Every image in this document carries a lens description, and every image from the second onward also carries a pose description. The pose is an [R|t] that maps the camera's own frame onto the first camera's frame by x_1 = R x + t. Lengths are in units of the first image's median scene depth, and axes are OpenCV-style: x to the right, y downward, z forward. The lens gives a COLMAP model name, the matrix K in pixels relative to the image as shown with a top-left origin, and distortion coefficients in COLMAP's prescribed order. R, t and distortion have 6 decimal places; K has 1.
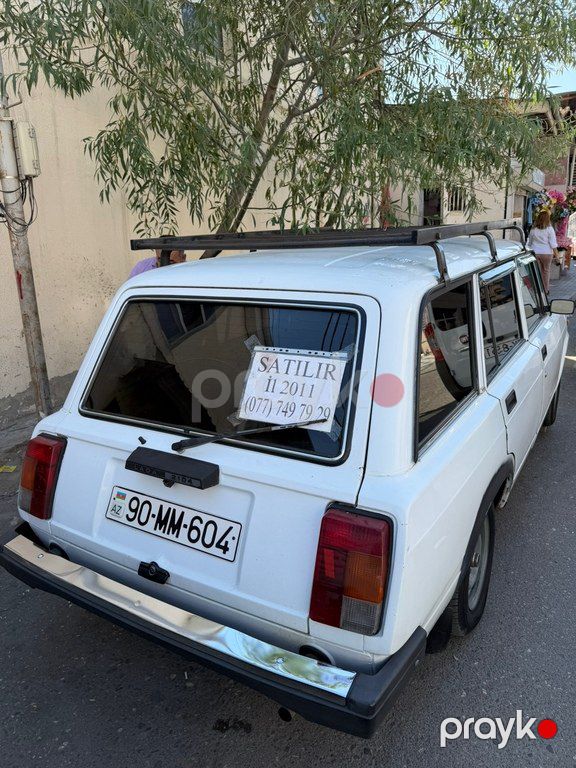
lens RADIAL K [[638.9, 0, 288.0], [0, 638.9, 384.0], [0, 0, 1]] dist [0.106505, -0.203321]
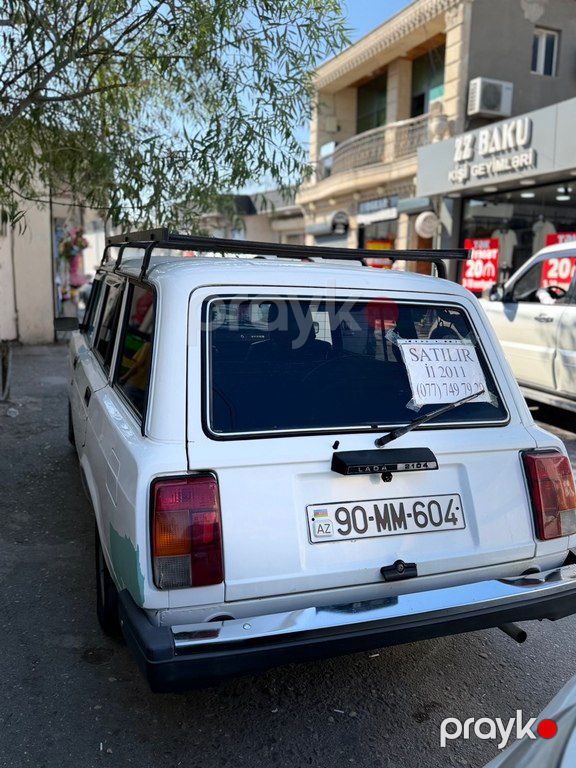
lens RADIAL K [[642.0, 0, 291.9], [0, 642.0, 381.5], [0, 0, 1]] dist [0.095127, -0.153898]
pose [[0.571496, -0.078325, 0.816858, -1.073663], [0.139529, 0.990214, -0.002671, -0.011814], [-0.808655, 0.115502, 0.576833, 0.530973]]
